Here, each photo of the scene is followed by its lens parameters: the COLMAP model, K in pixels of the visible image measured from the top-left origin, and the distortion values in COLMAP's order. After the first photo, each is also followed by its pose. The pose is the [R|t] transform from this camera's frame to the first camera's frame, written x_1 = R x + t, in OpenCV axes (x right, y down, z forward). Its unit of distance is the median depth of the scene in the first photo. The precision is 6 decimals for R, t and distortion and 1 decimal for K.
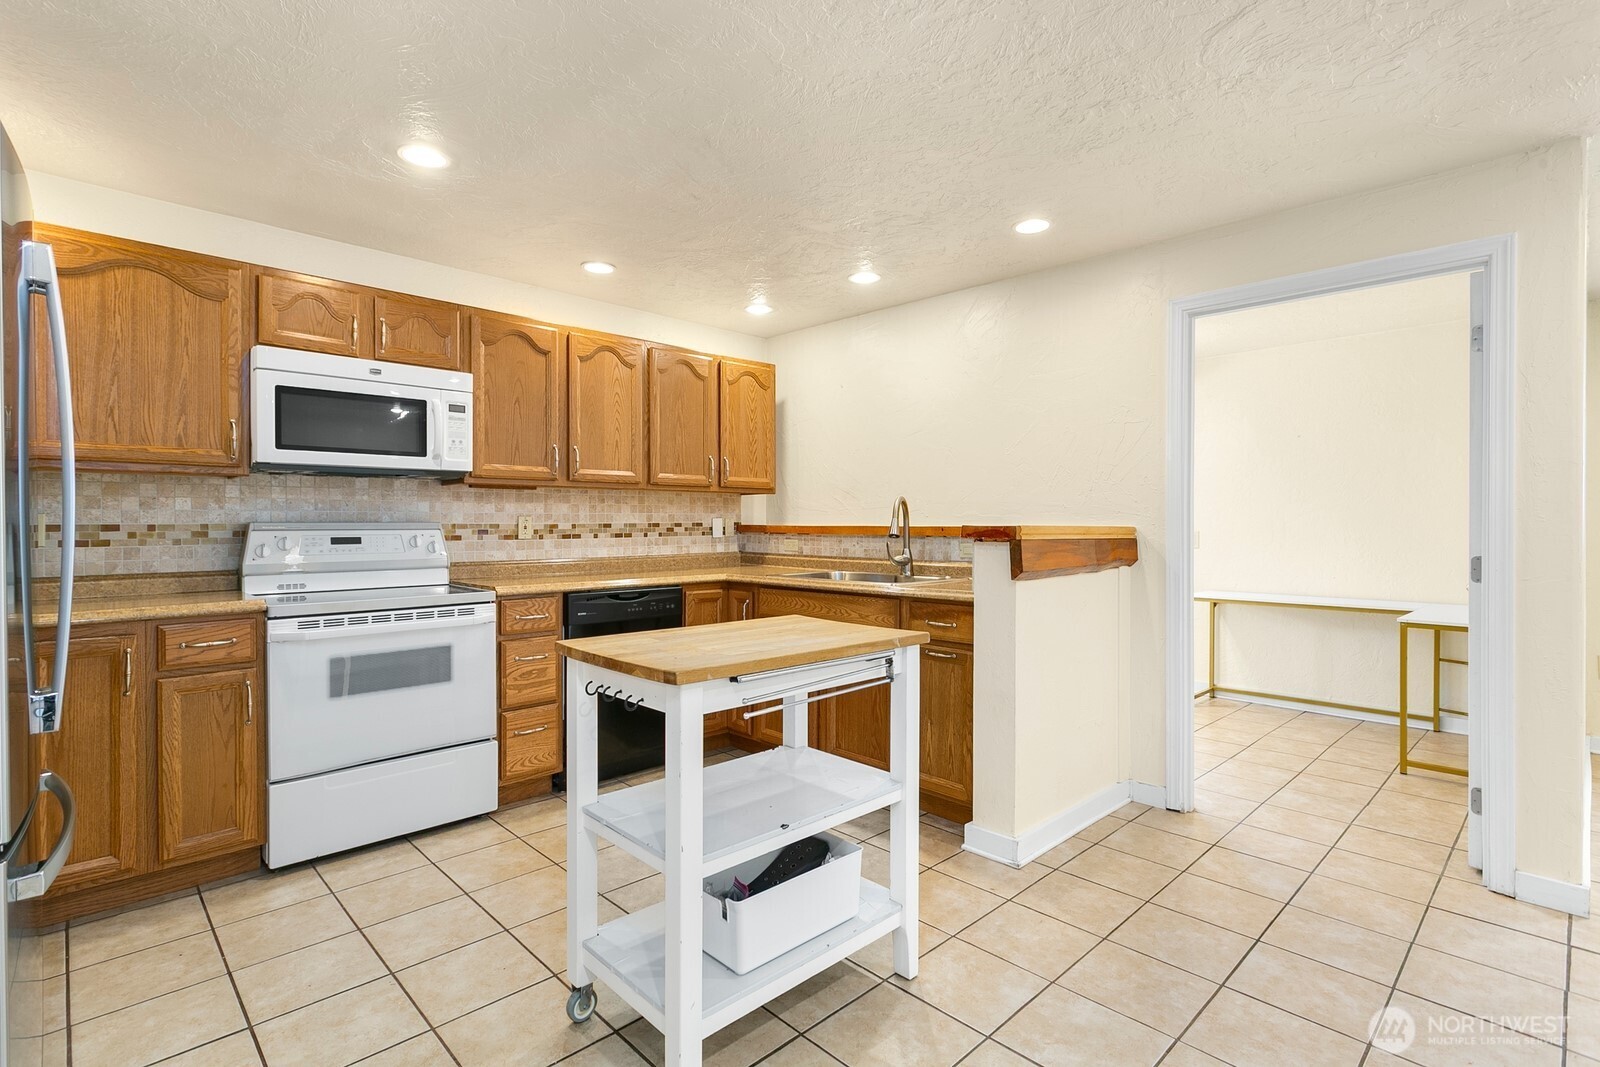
lens RADIAL K [[766.4, 0, 795.8], [0, 766.4, 524.8], [0, 0, 1]] dist [0.002902, 0.003344]
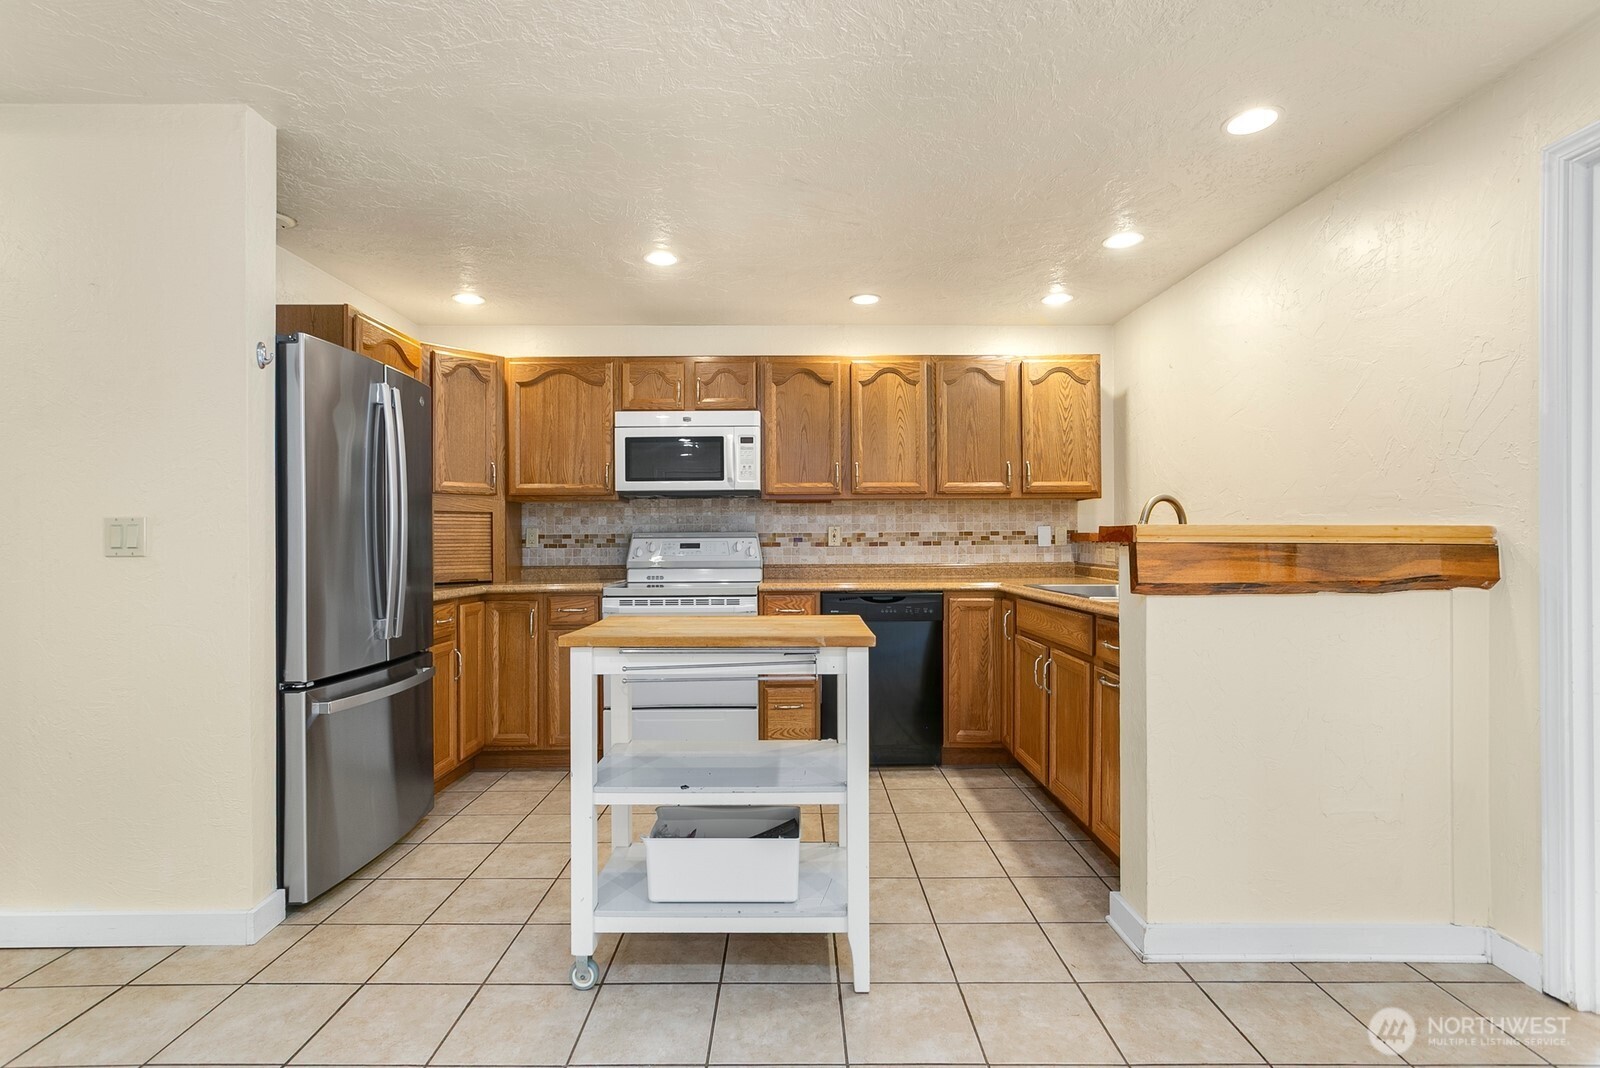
lens RADIAL K [[766.4, 0, 791.7], [0, 766.4, 534.1], [0, 0, 1]] dist [0.002902, 0.003344]
pose [[0.720525, -0.009210, -0.693368, 0.490513], [0.002886, 0.999943, -0.010283, 0.015053], [0.693423, 0.005408, 0.720510, 0.154149]]
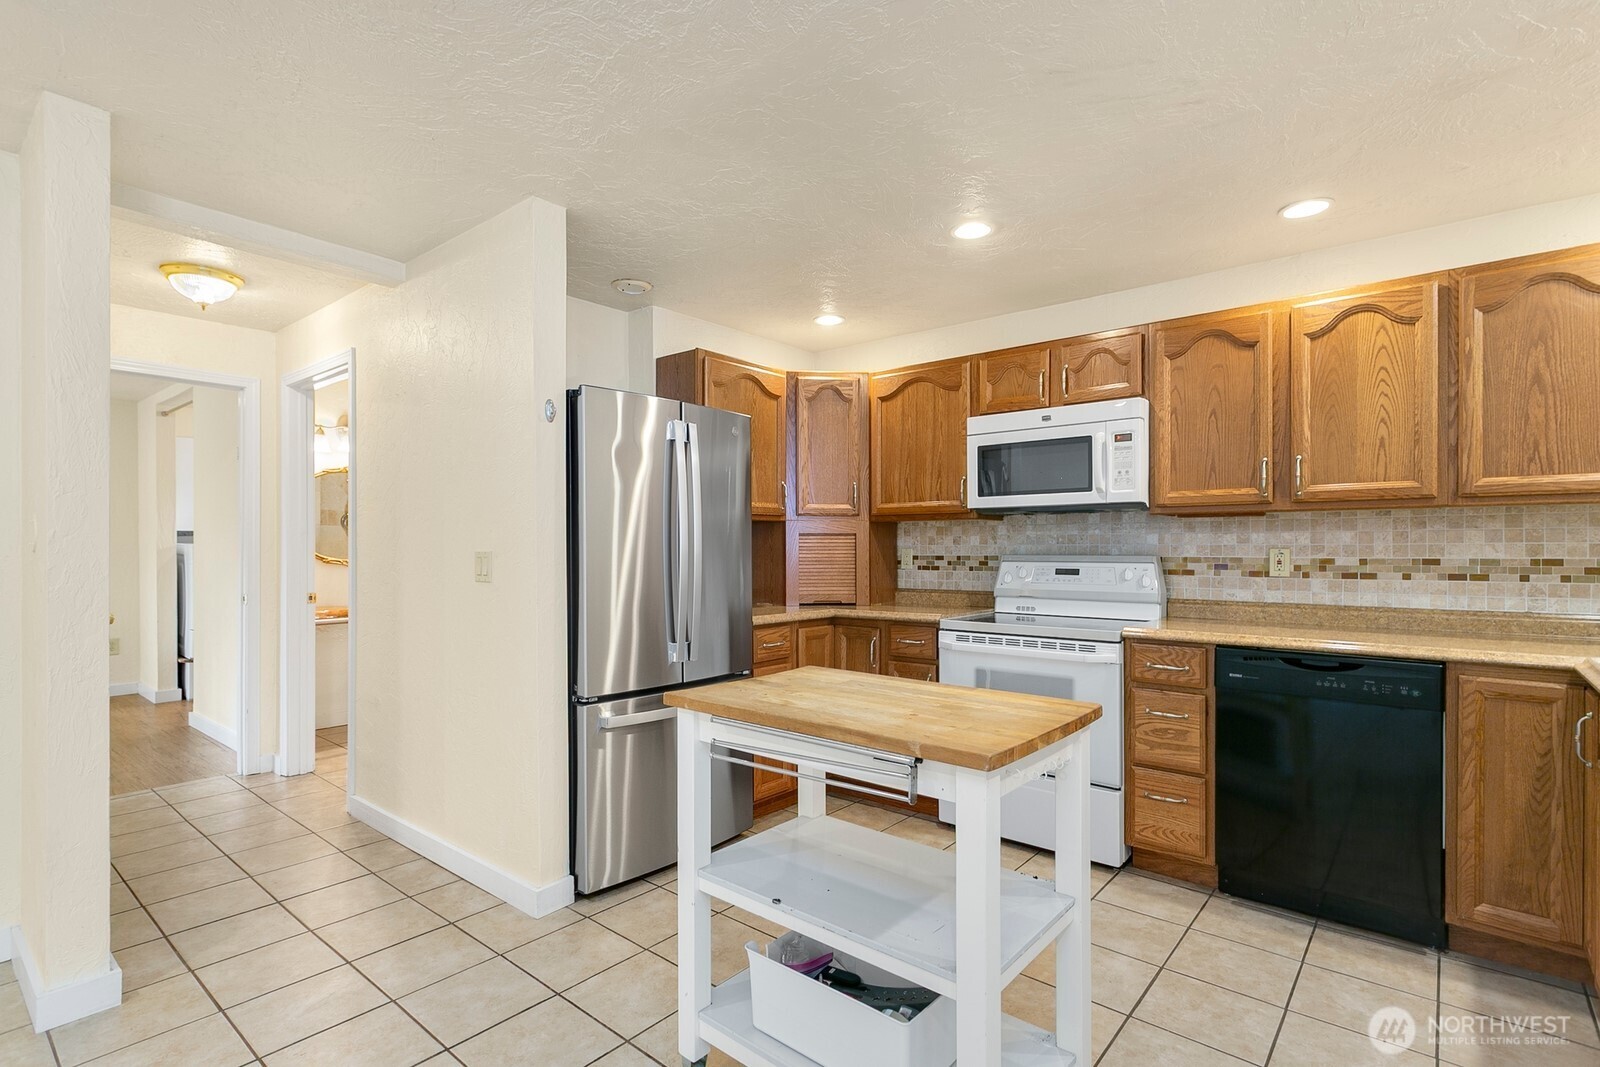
lens RADIAL K [[766.4, 0, 793.9], [0, 766.4, 546.6], [0, 0, 1]] dist [0.002902, 0.003344]
pose [[0.100266, 0.000345, -0.994961, 0.484458], [-0.001681, 0.999999, 0.000178, -0.015146], [0.994959, 0.001655, 0.100266, 0.508245]]
